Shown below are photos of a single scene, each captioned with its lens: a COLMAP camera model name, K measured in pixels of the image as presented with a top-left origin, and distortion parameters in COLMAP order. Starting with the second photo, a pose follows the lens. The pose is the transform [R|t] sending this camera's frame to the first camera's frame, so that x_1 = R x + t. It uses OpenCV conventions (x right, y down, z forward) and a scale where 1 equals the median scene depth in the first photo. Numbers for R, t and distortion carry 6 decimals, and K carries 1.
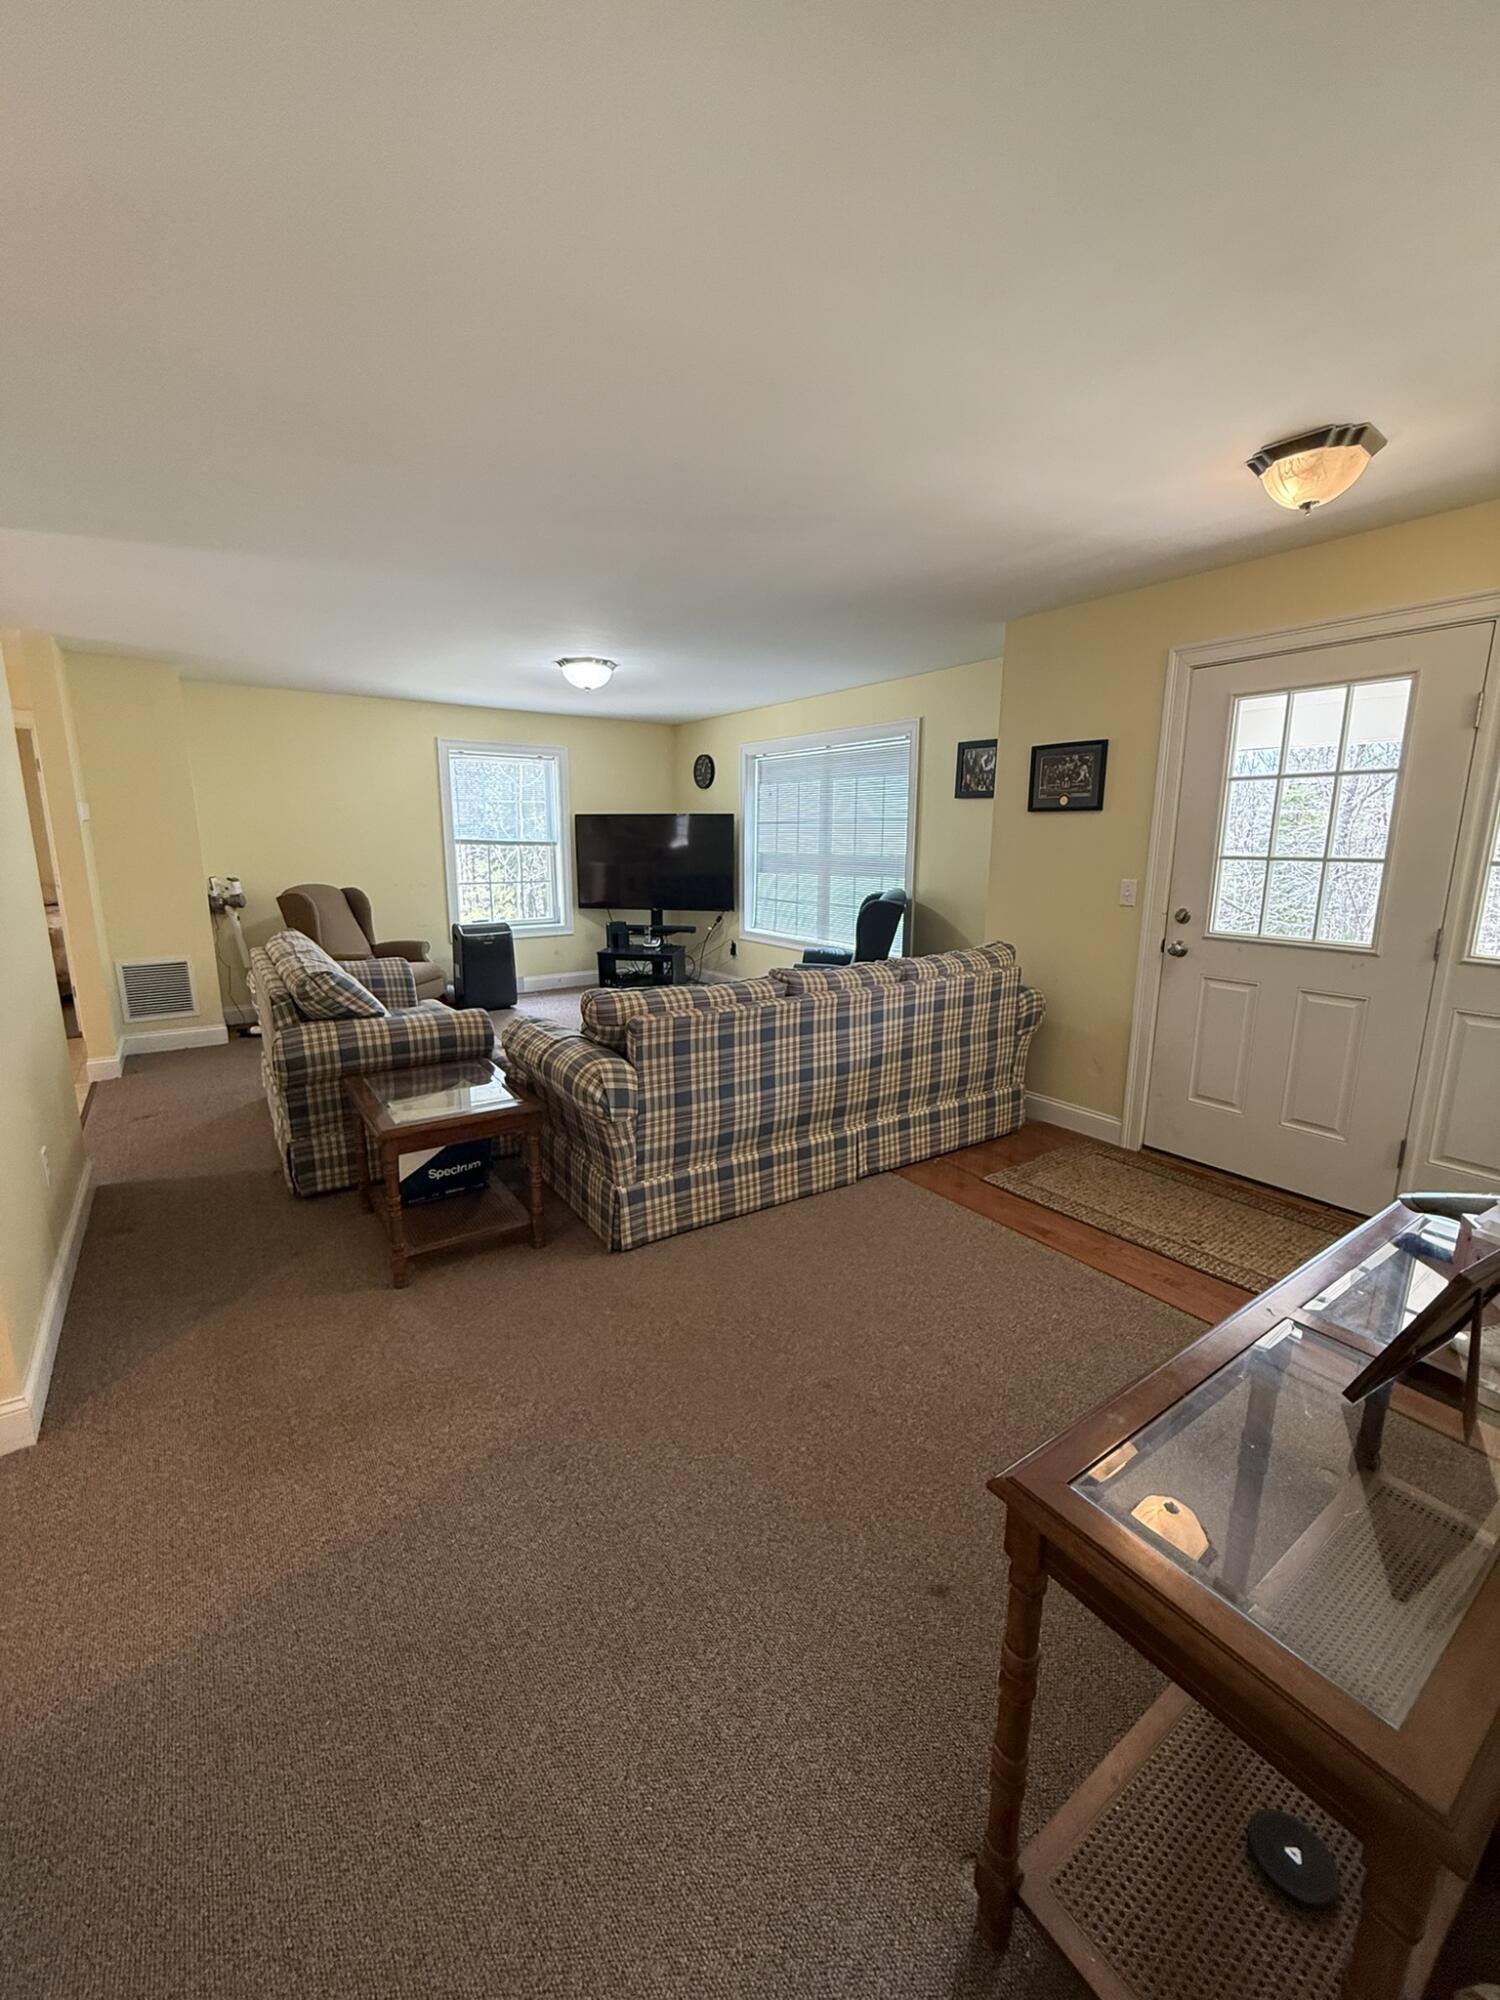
lens RADIAL K [[803.1, 0, 751.2], [0, 803.1, 998.9], [0, 0, 1]] dist [-0.000802, 0.001410]
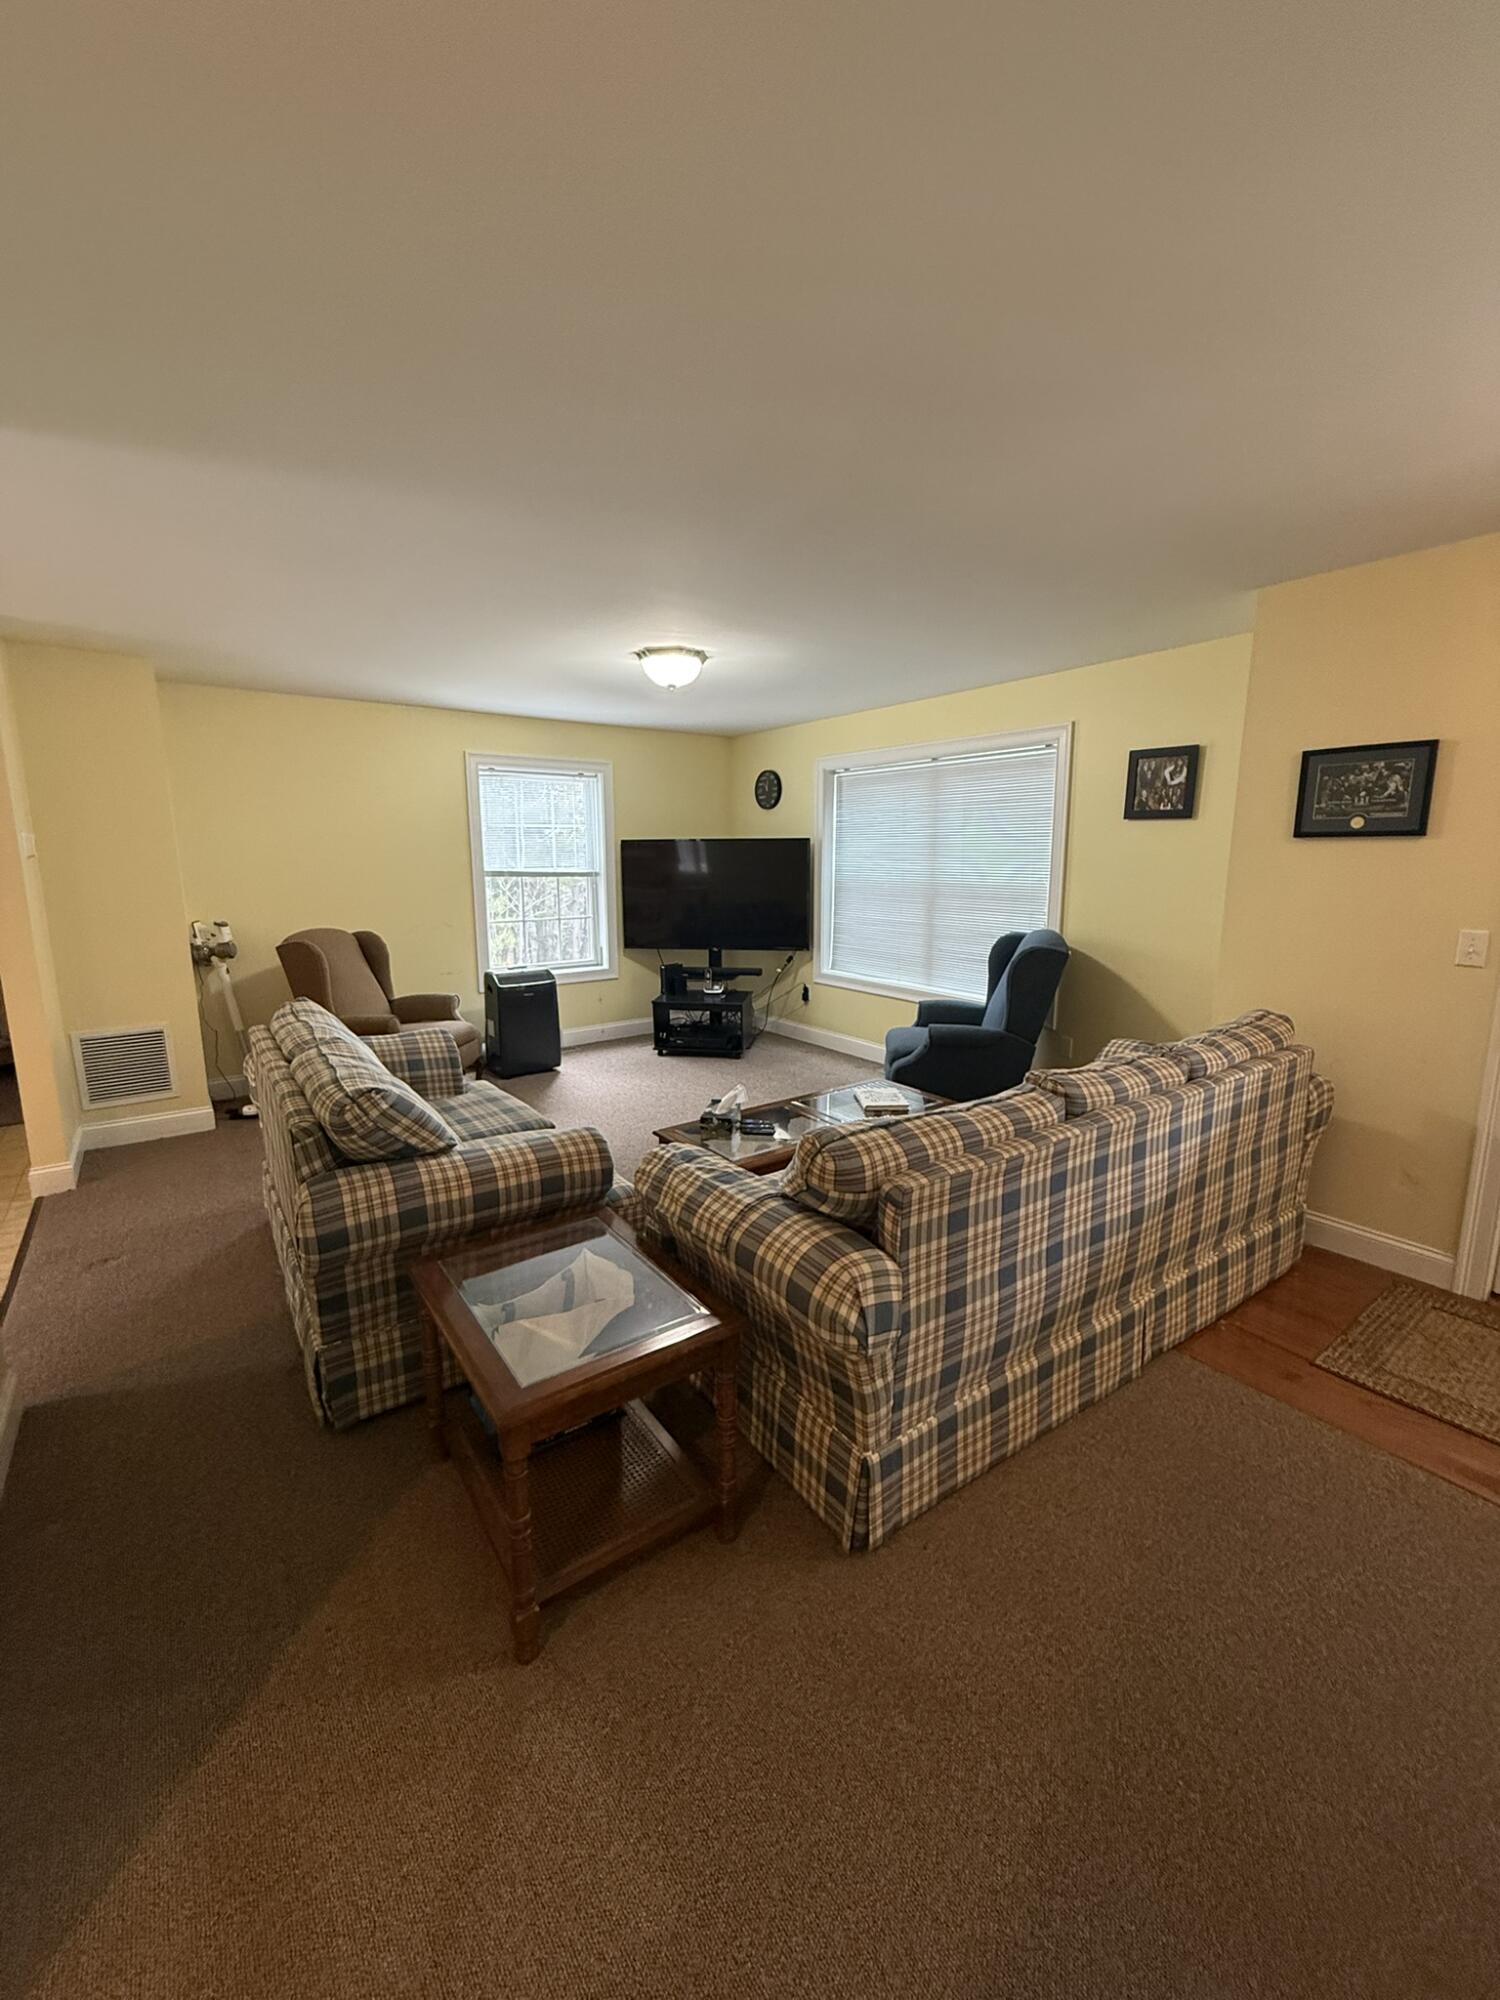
lens RADIAL K [[803.1, 0, 751.8], [0, 803.1, 998.1], [0, 0, 1]] dist [-0.000802, 0.001410]
pose [[0.999750, -0.011852, 0.018977, -0.188497], [0.012302, 0.999642, -0.023774, -0.073711], [-0.018688, 0.024002, 0.999537, 0.270213]]
